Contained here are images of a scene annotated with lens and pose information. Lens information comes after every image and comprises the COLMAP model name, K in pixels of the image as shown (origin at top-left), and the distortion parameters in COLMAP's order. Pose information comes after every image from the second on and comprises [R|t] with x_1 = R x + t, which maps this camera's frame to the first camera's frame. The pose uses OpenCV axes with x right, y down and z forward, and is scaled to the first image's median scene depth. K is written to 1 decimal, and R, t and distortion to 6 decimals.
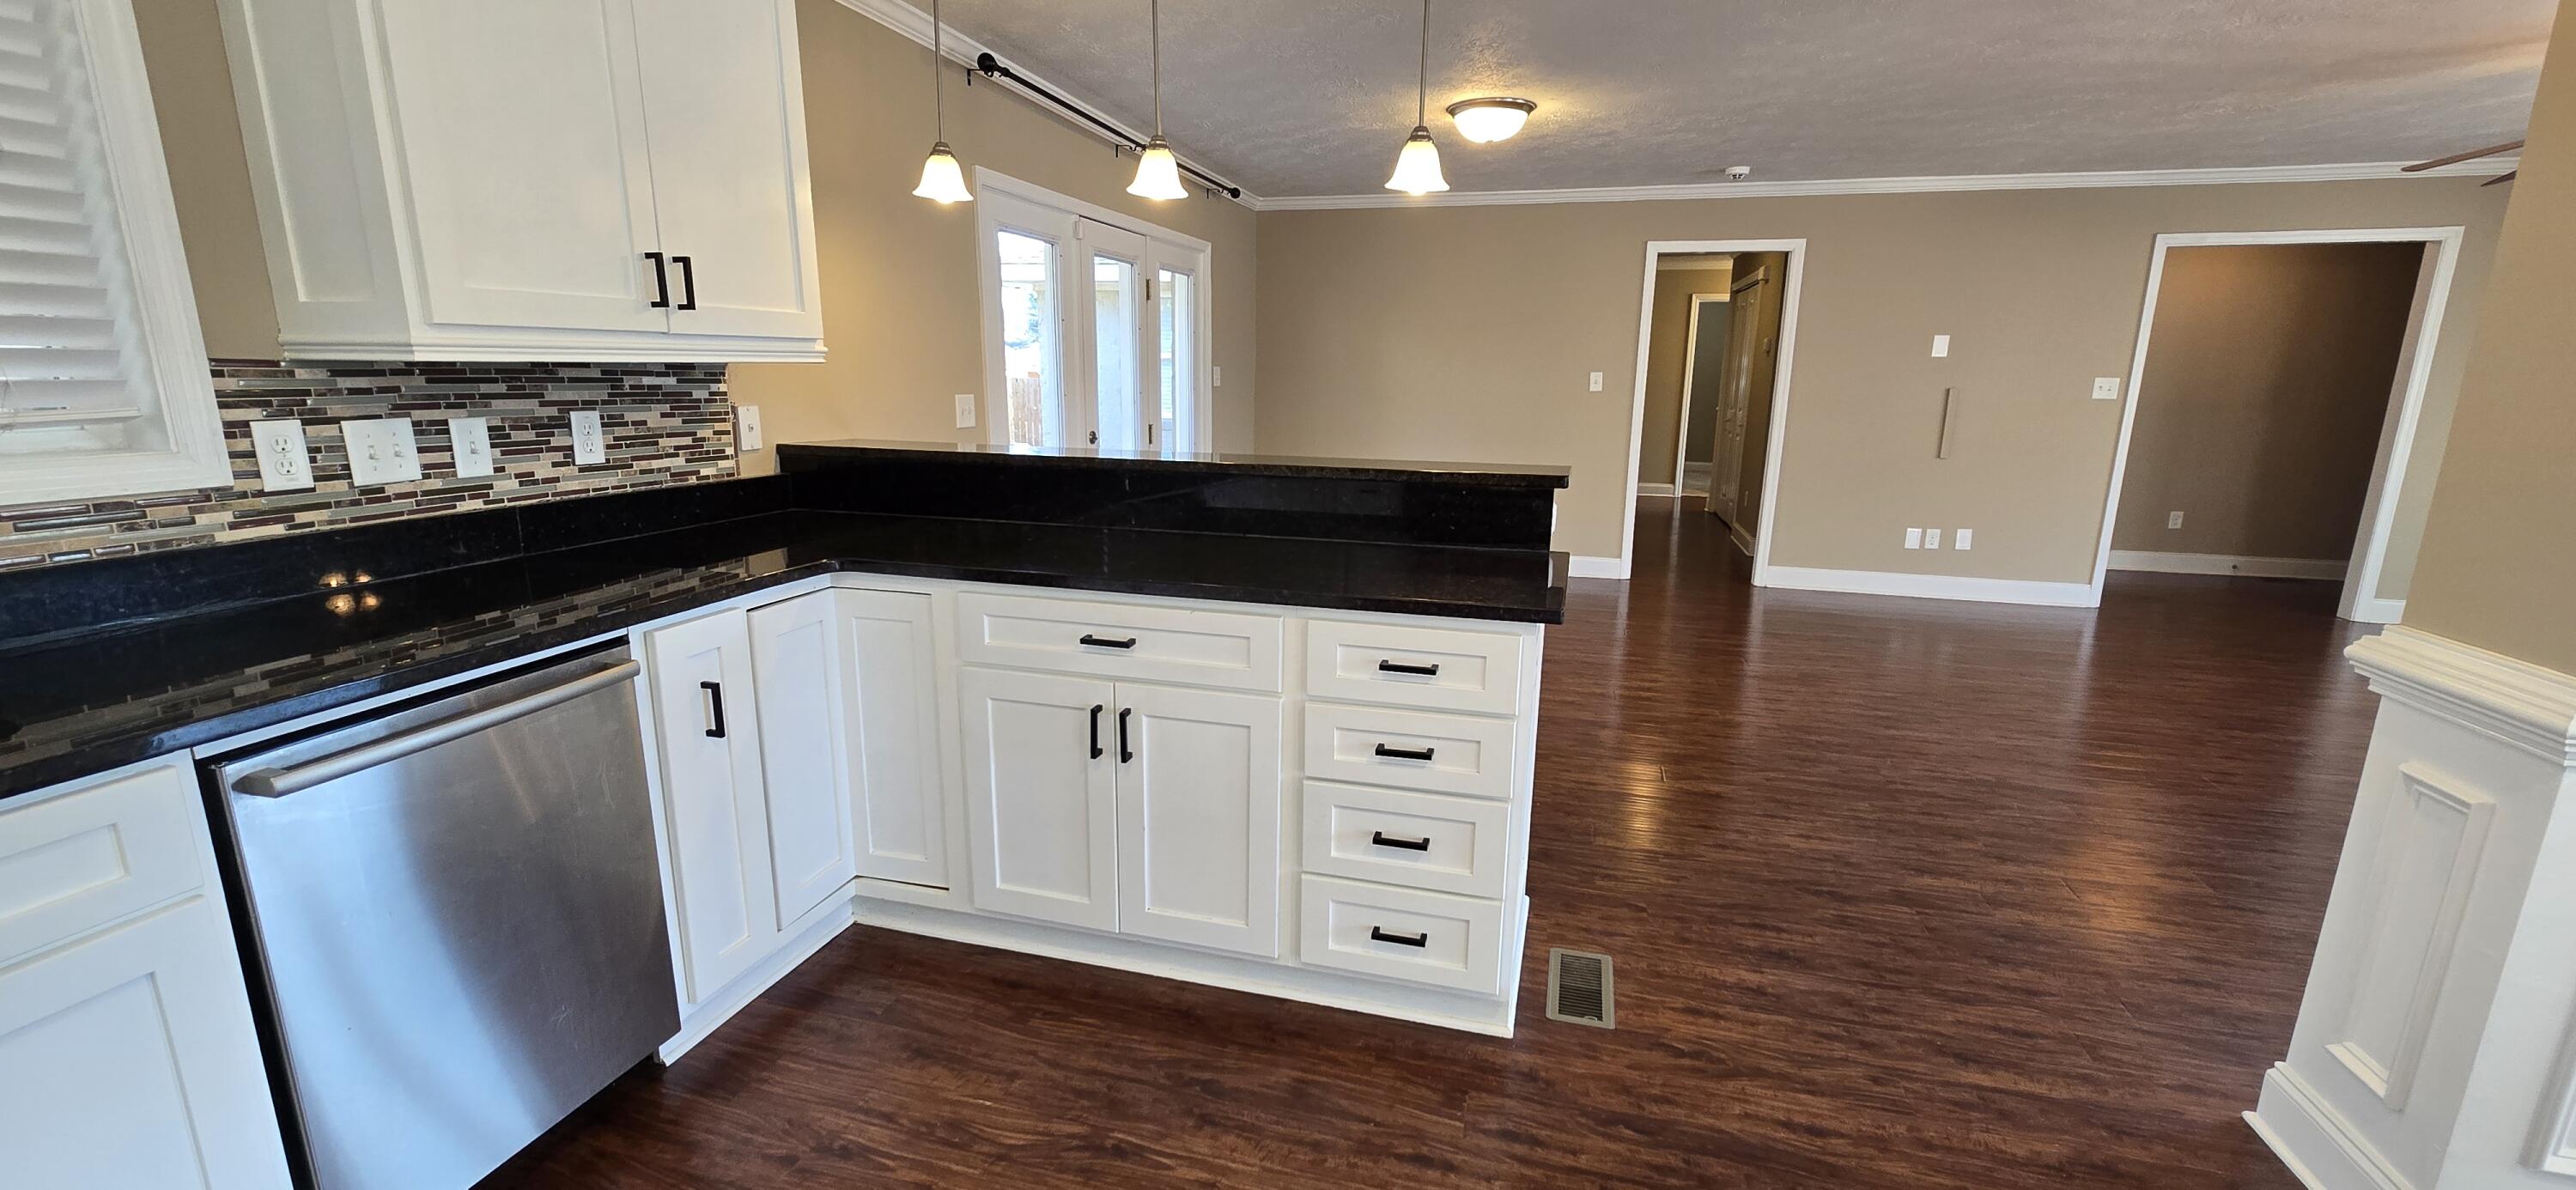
lens RADIAL K [[1047.8, 0, 1278.5], [0, 1047.8, 605.2], [0, 0, 1]] dist [-0.002105, 0.000160]
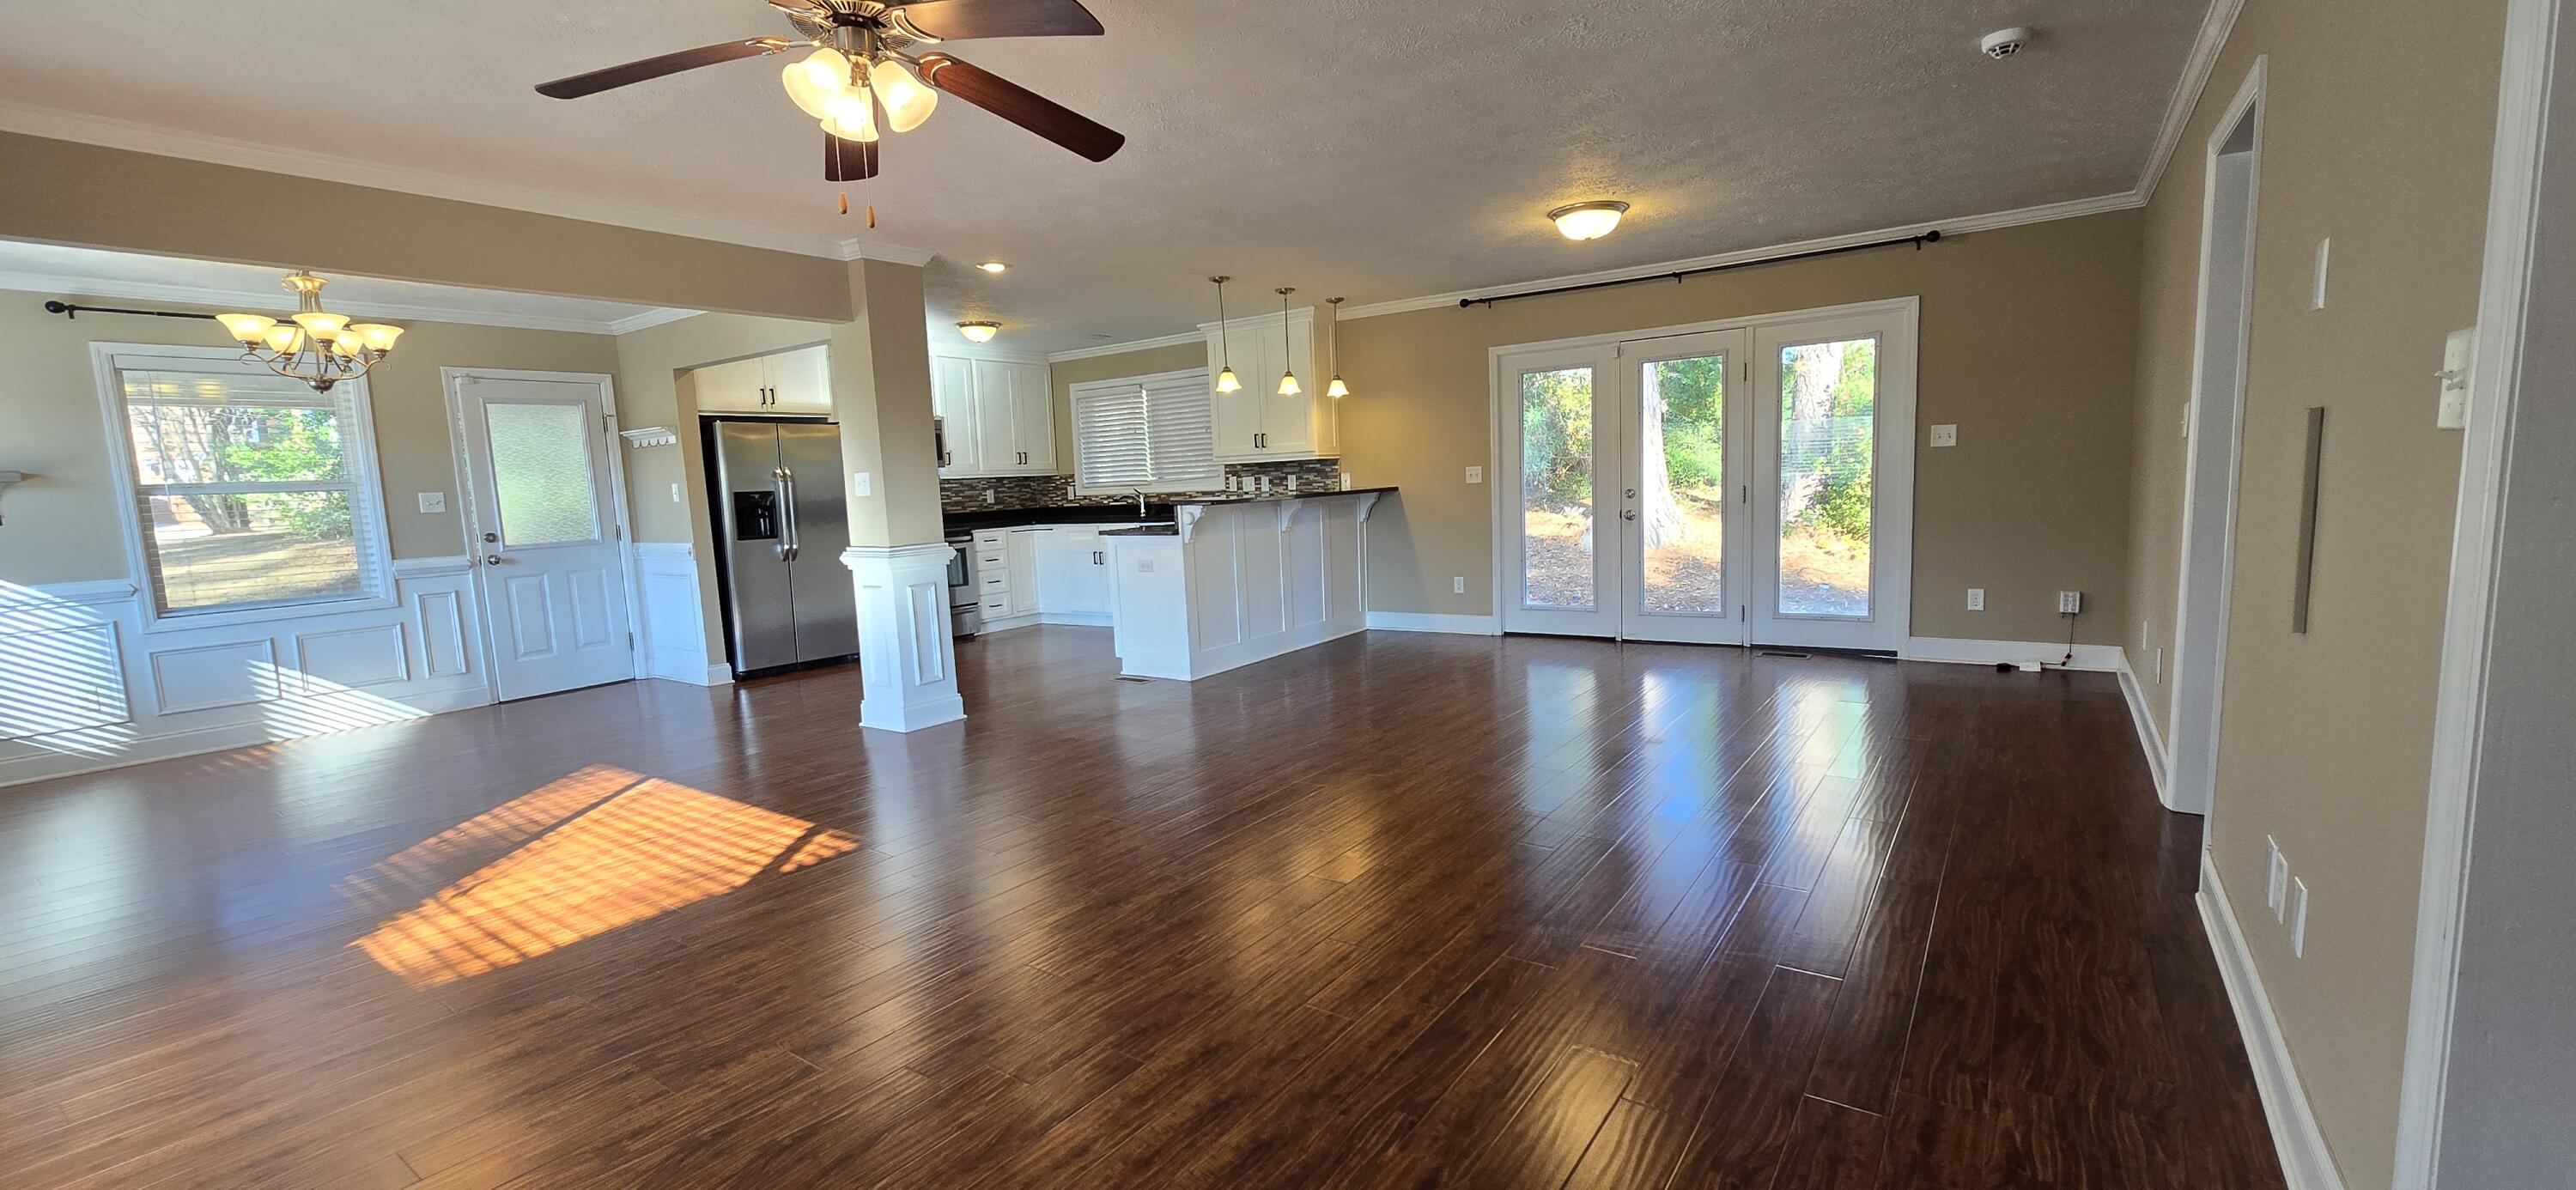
lens RADIAL K [[1047.8, 0, 1281.4], [0, 1047.8, 604.4], [0, 0, 1]] dist [-0.002105, 0.000160]
pose [[-0.337474, 0.118395, -0.933860, 2.813218], [-0.168513, 0.968435, 0.183675, -0.423795], [0.926129, 0.219353, -0.306871, 2.245035]]
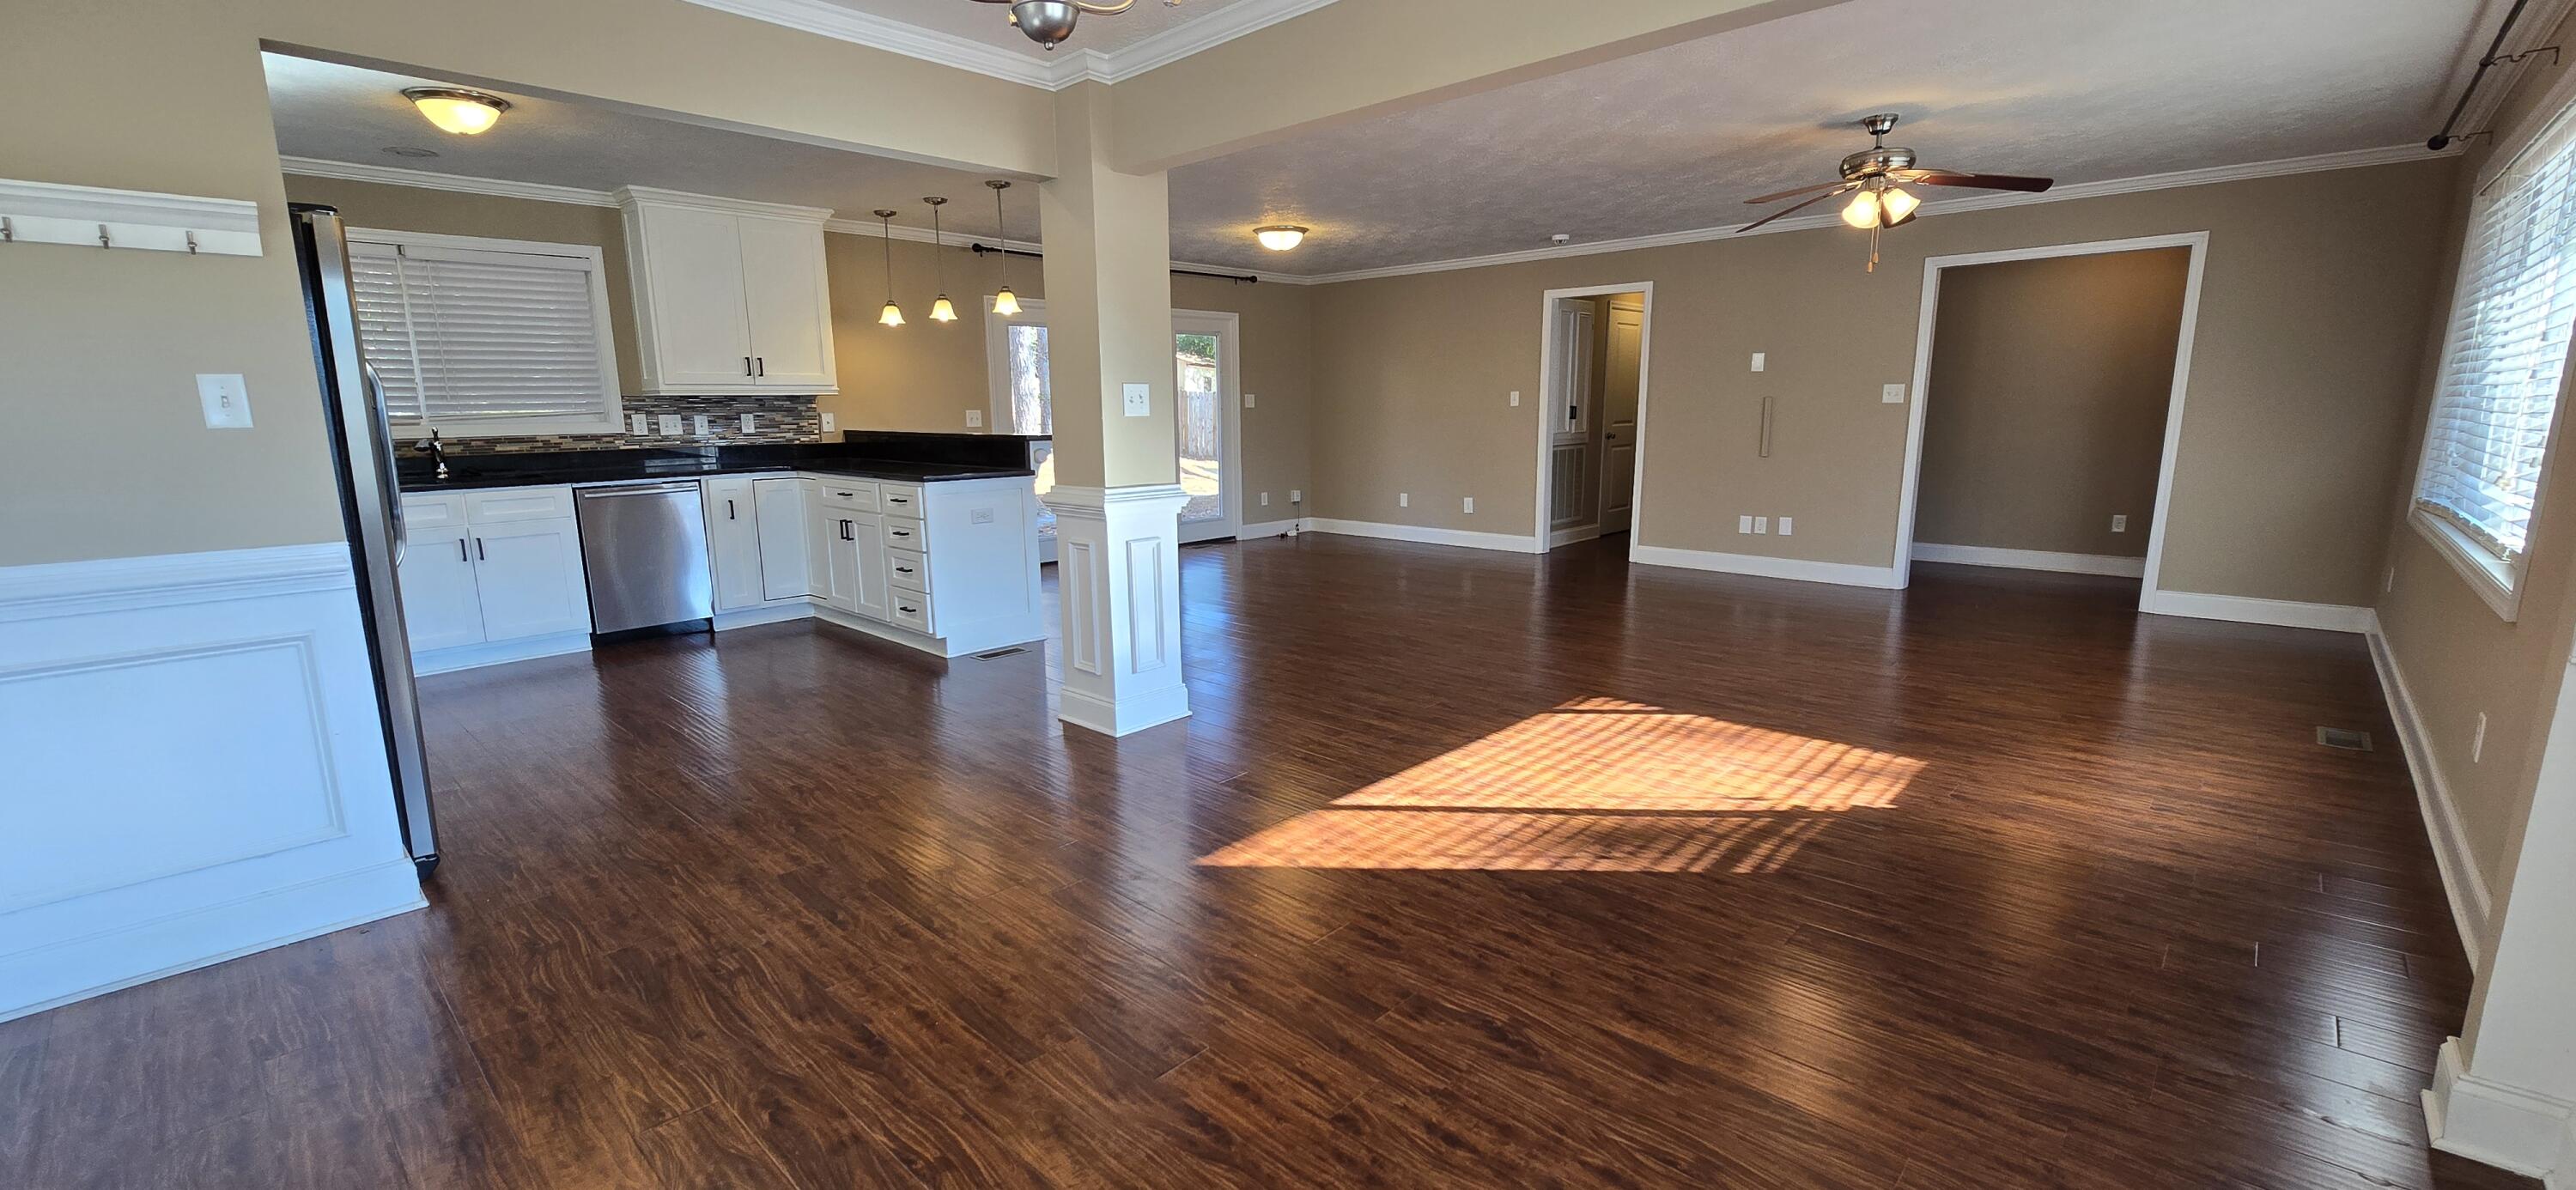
lens RADIAL K [[1047.8, 0, 1274.3], [0, 1047.8, 601.6], [0, 0, 1]] dist [-0.002105, 0.000160]
pose [[0.885667, 0.066357, -0.459555, 1.928030], [-0.083219, 0.996394, -0.016510, 0.244008], [0.456803, 0.052866, 0.887996, -0.806211]]
